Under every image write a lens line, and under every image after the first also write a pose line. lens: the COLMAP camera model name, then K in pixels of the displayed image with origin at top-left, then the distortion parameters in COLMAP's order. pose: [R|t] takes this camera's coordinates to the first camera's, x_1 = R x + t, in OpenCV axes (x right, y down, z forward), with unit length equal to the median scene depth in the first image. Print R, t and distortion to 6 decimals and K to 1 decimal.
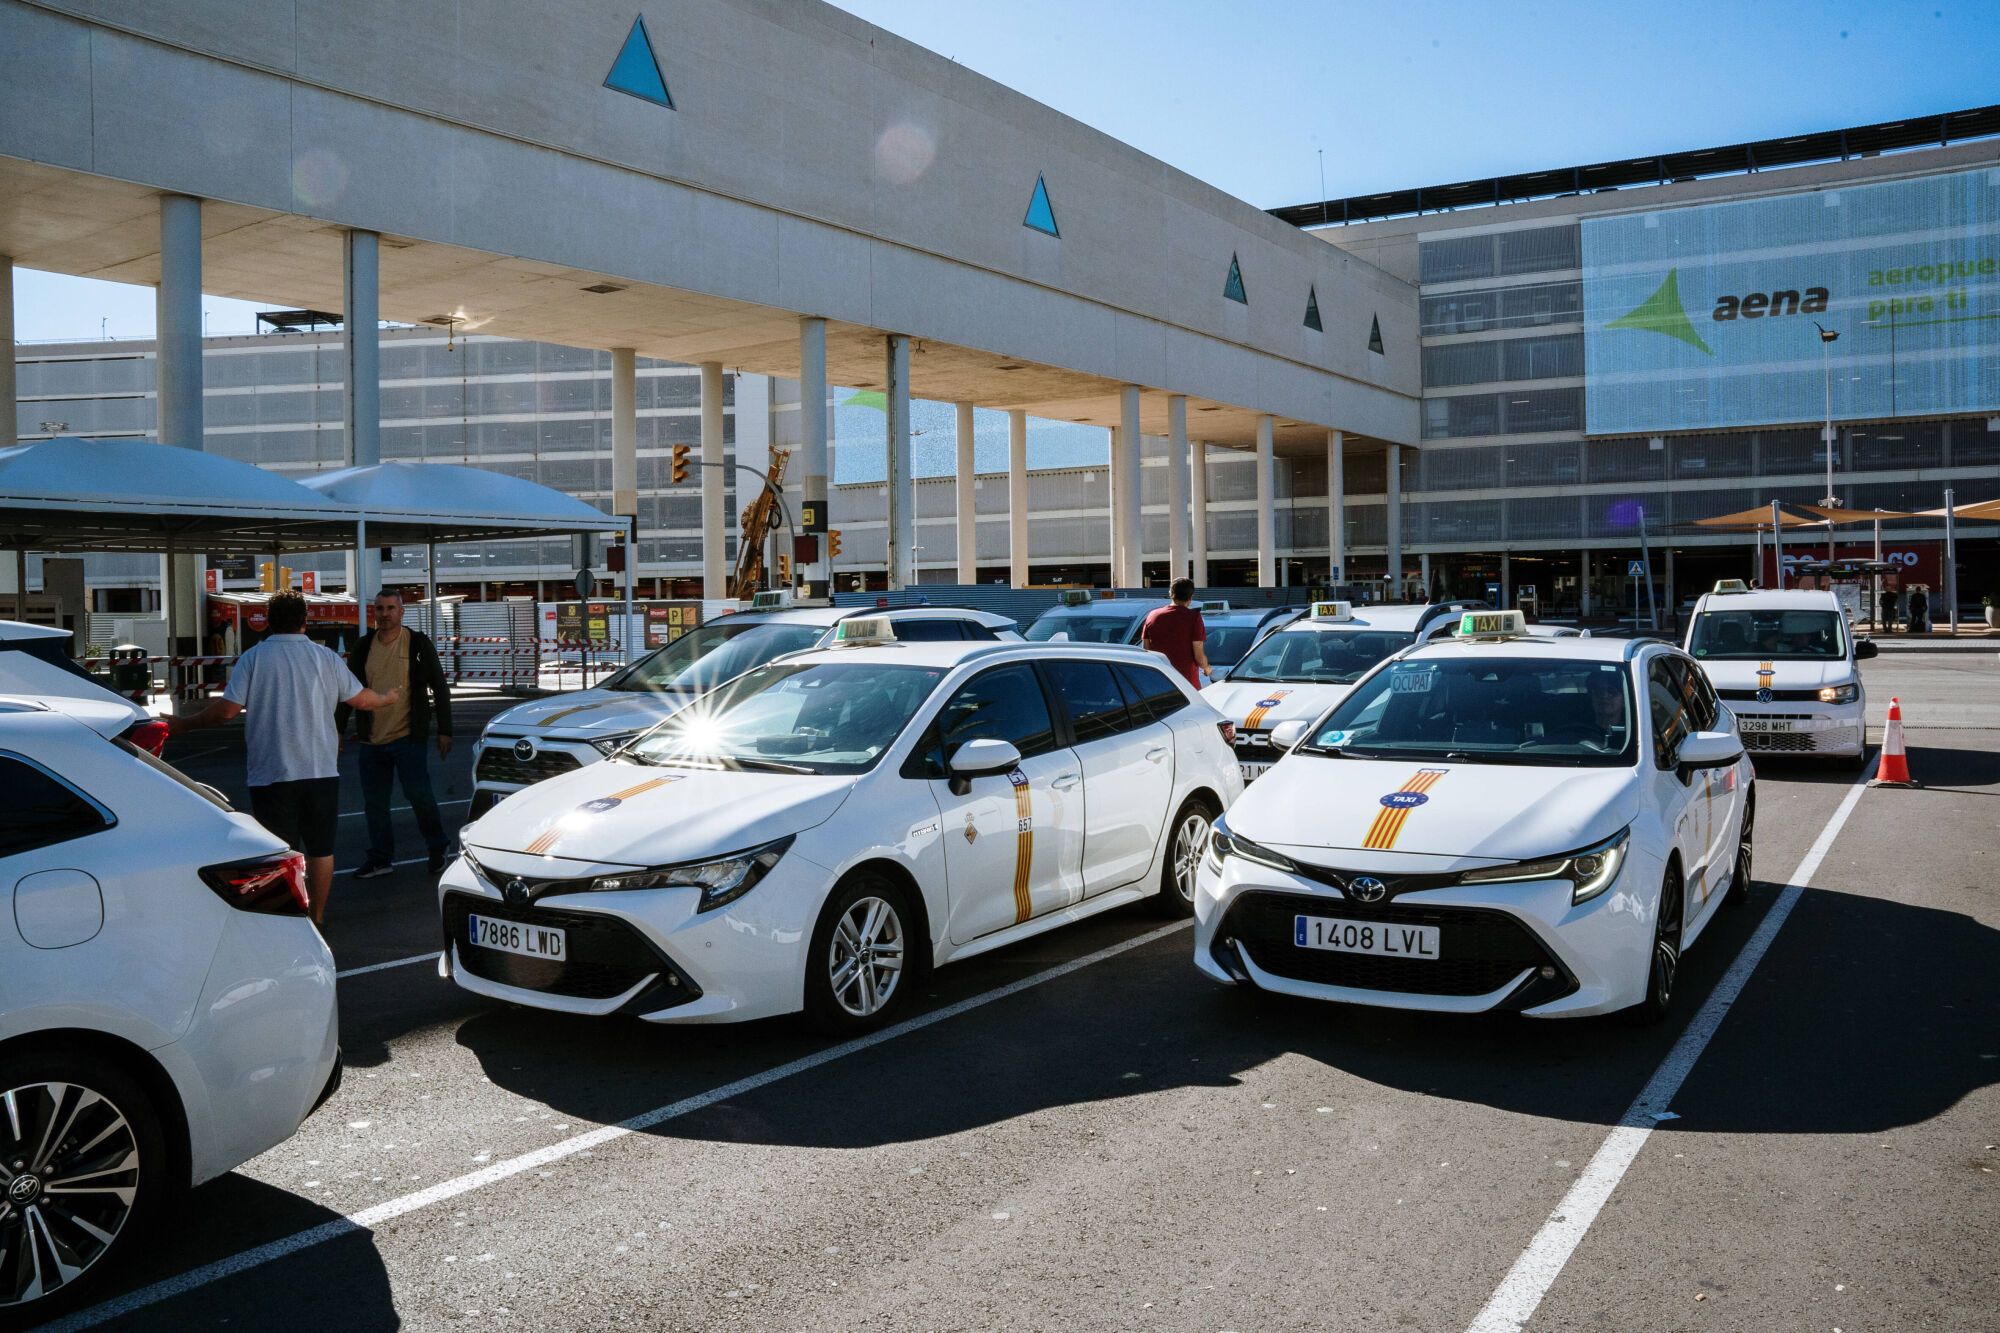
lens RADIAL K [[1601.6, 0, 995.9], [0, 1601.6, 662.4], [0, 0, 1]] dist [-0.207042, 0.187012]
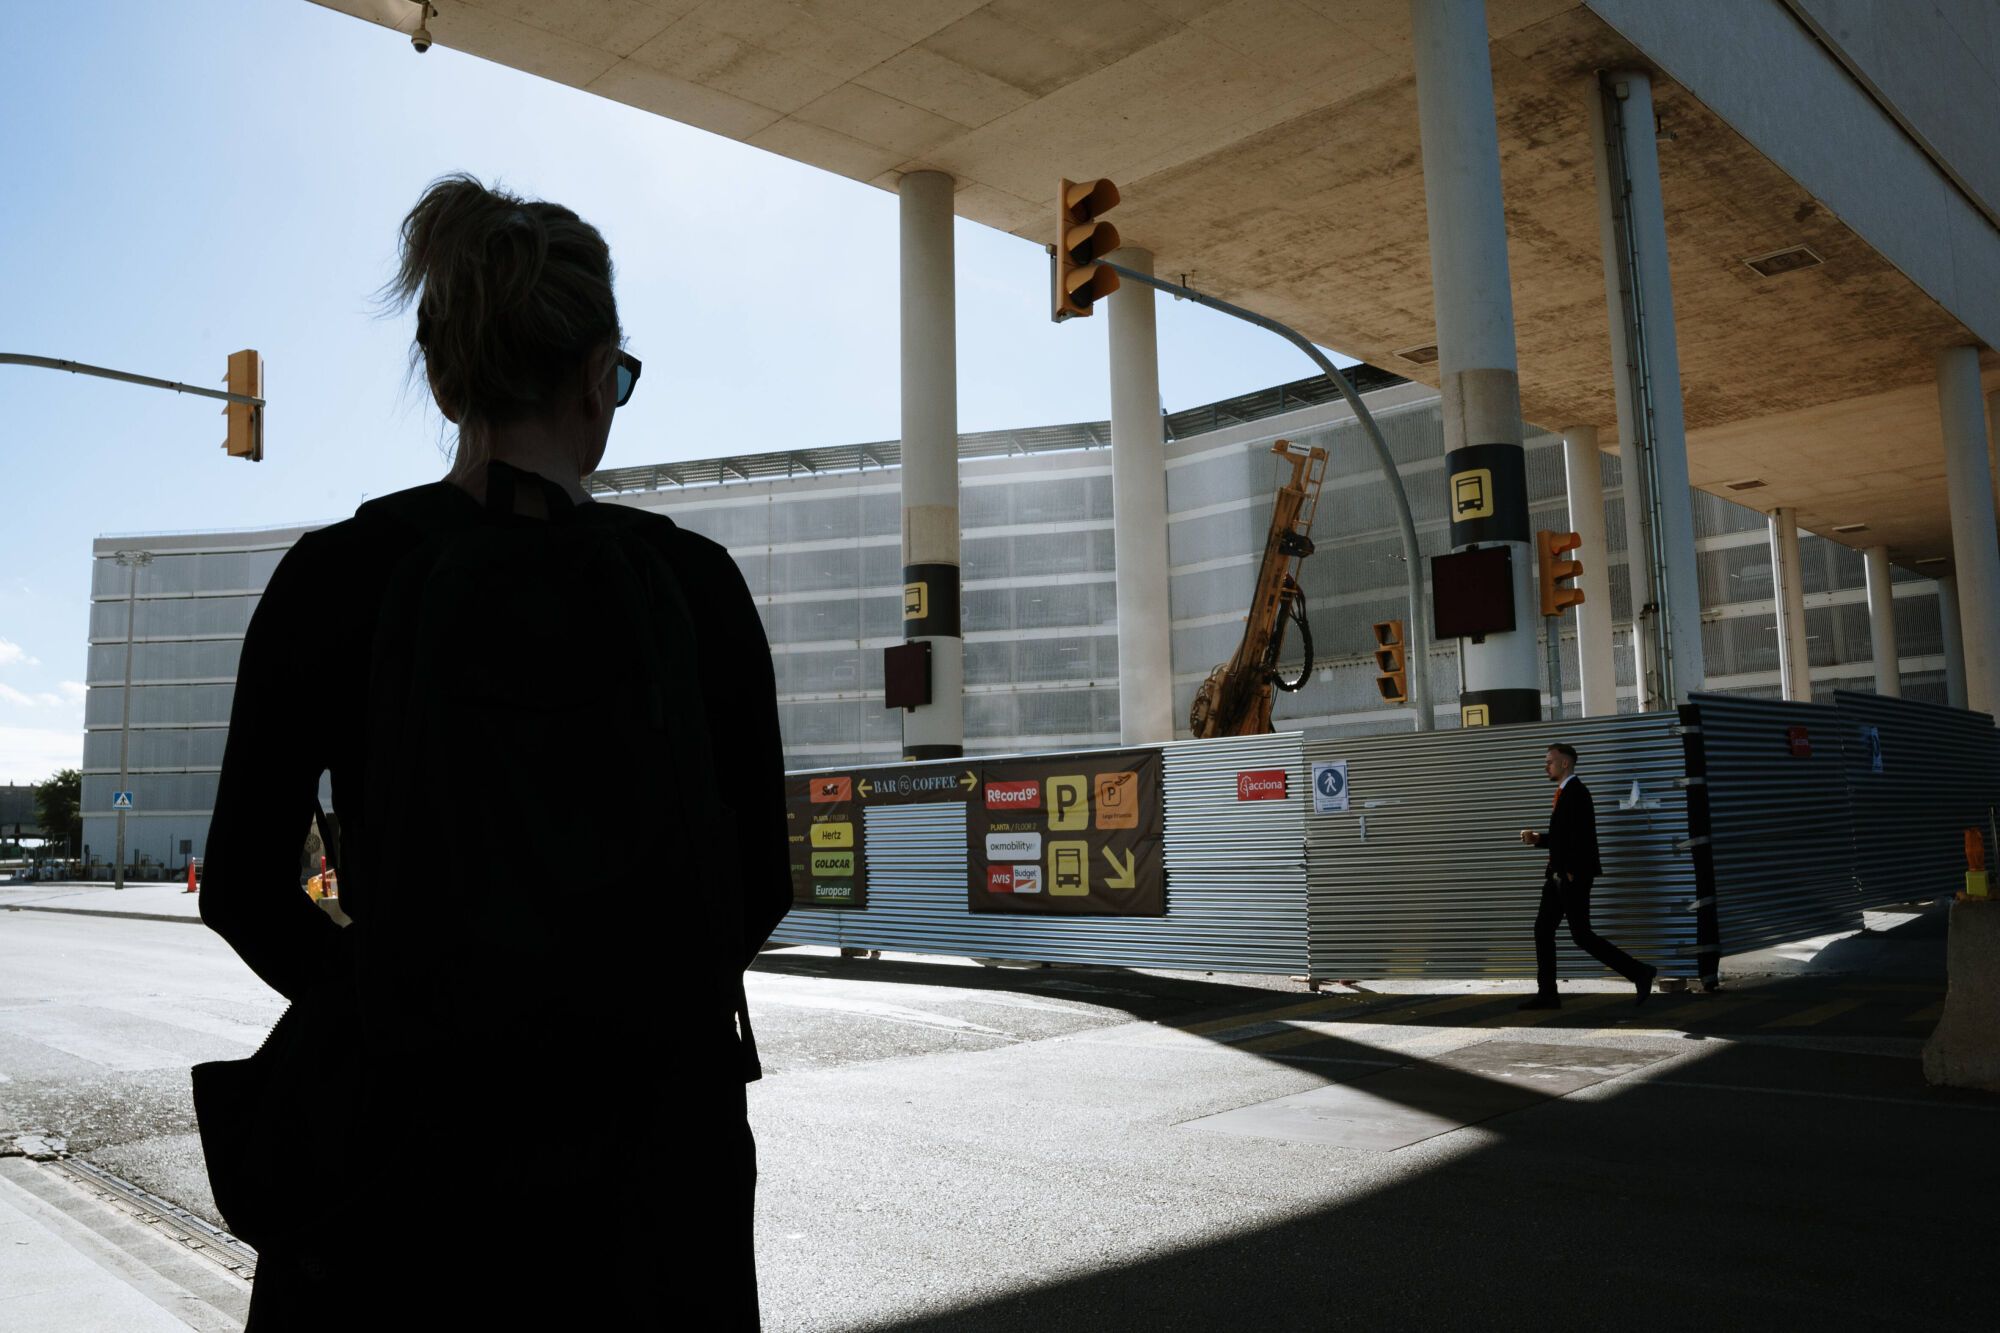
lens RADIAL K [[1601.6, 0, 995.9], [0, 1601.6, 662.4], [0, 0, 1]] dist [-0.207042, 0.187012]
pose [[0.975212, -0.028572, -0.219420, -0.091777], [-0.005119, 0.988449, -0.151466, -0.005859], [0.221213, 0.148835, 0.963801, 0.435042]]
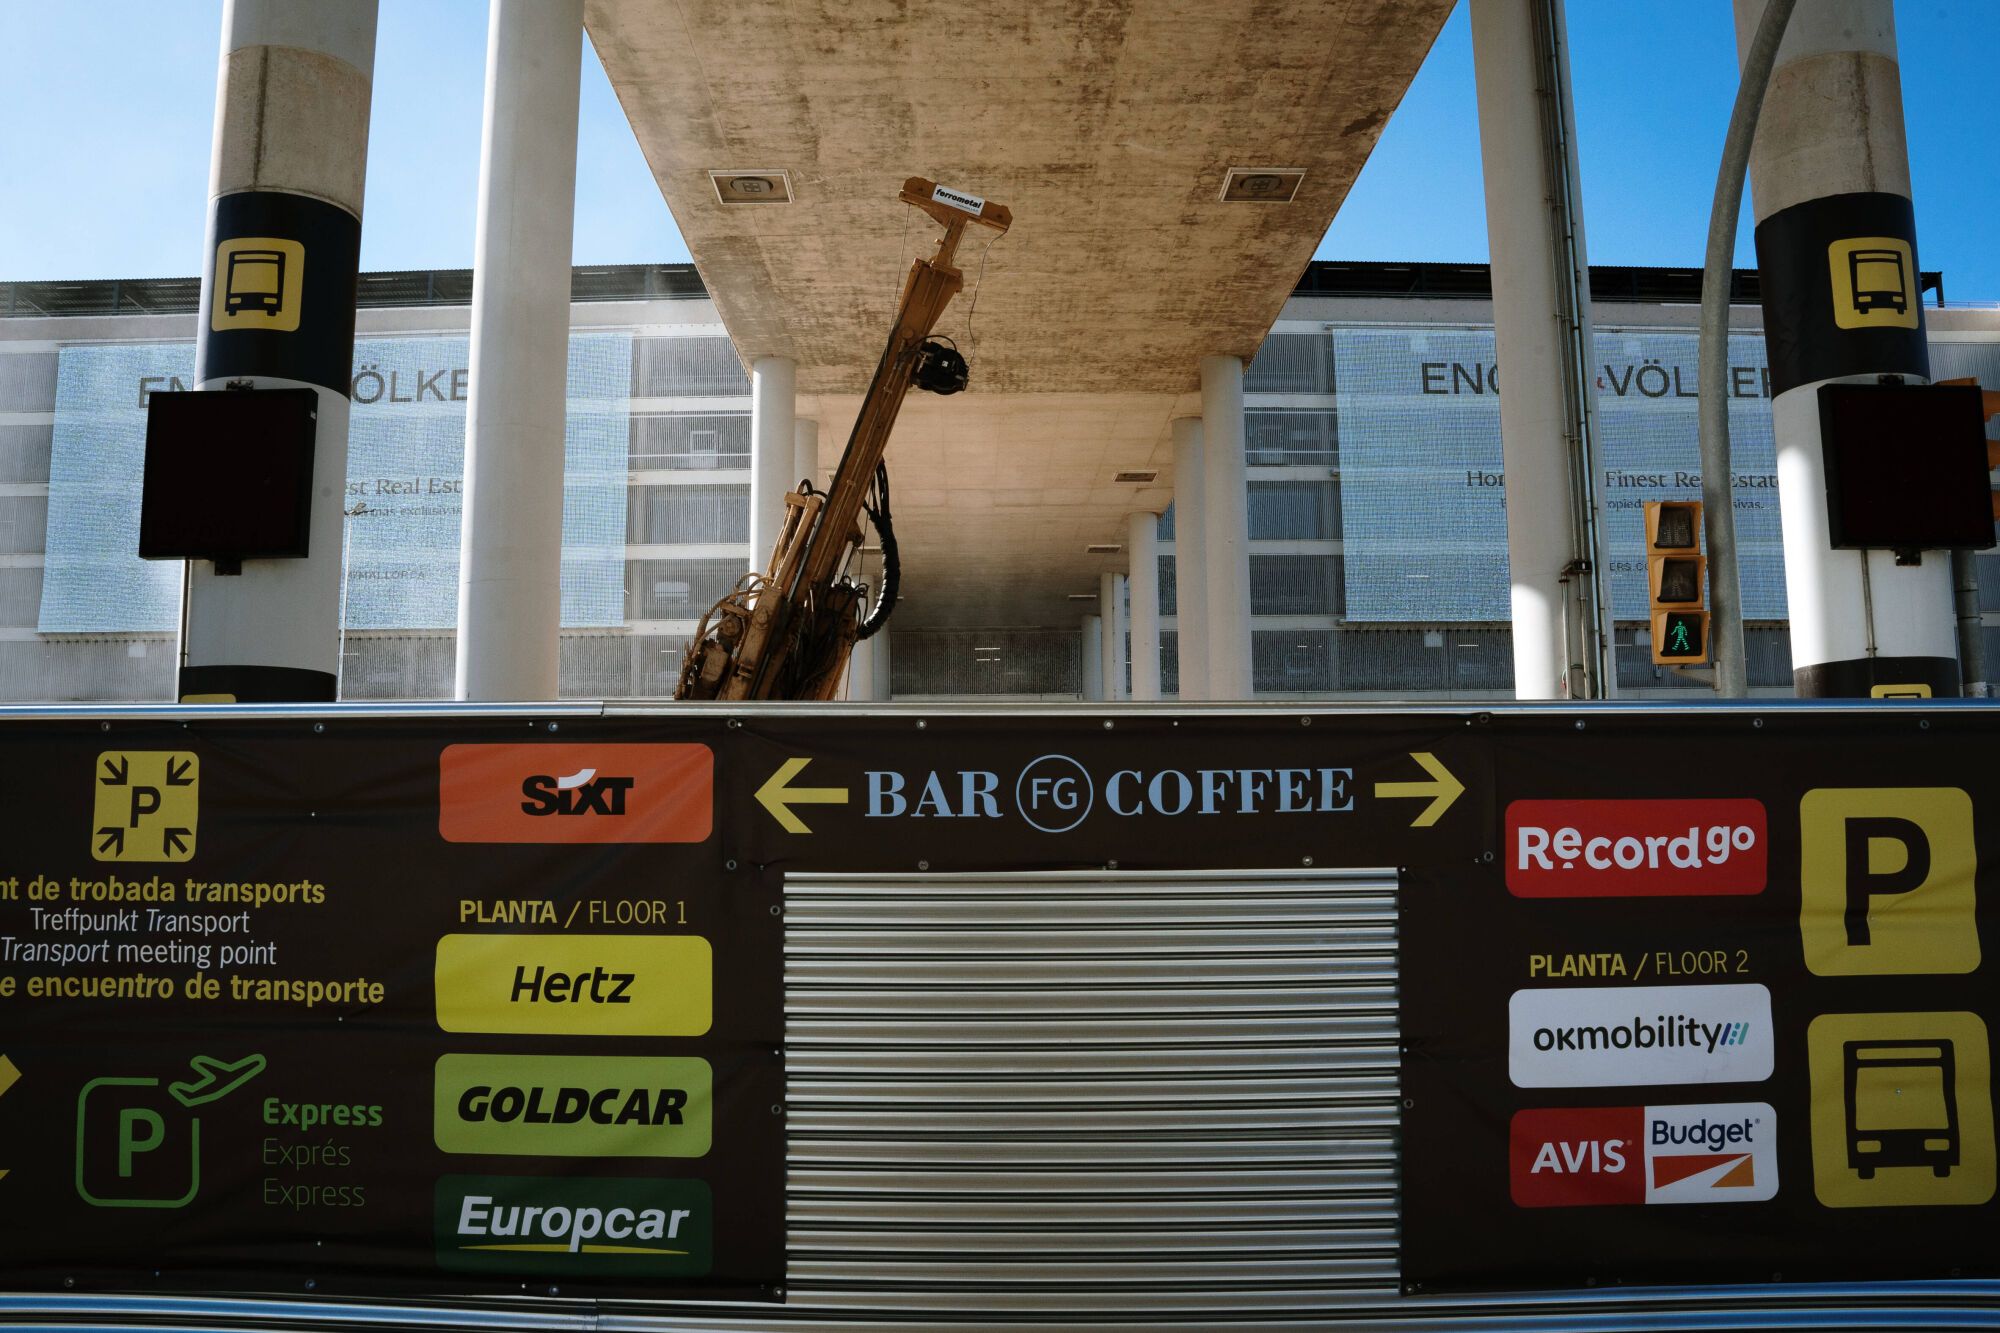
lens RADIAL K [[1601.6, 0, 995.9], [0, 1601.6, 662.4], [0, 0, 1]] dist [-0.207042, 0.187012]
pose [[0.831755, 0.077870, 0.549654, -0.180577], [0.012612, 0.987207, -0.158944, -0.017621], [-0.554999, 0.139134, 0.820133, 0.595085]]
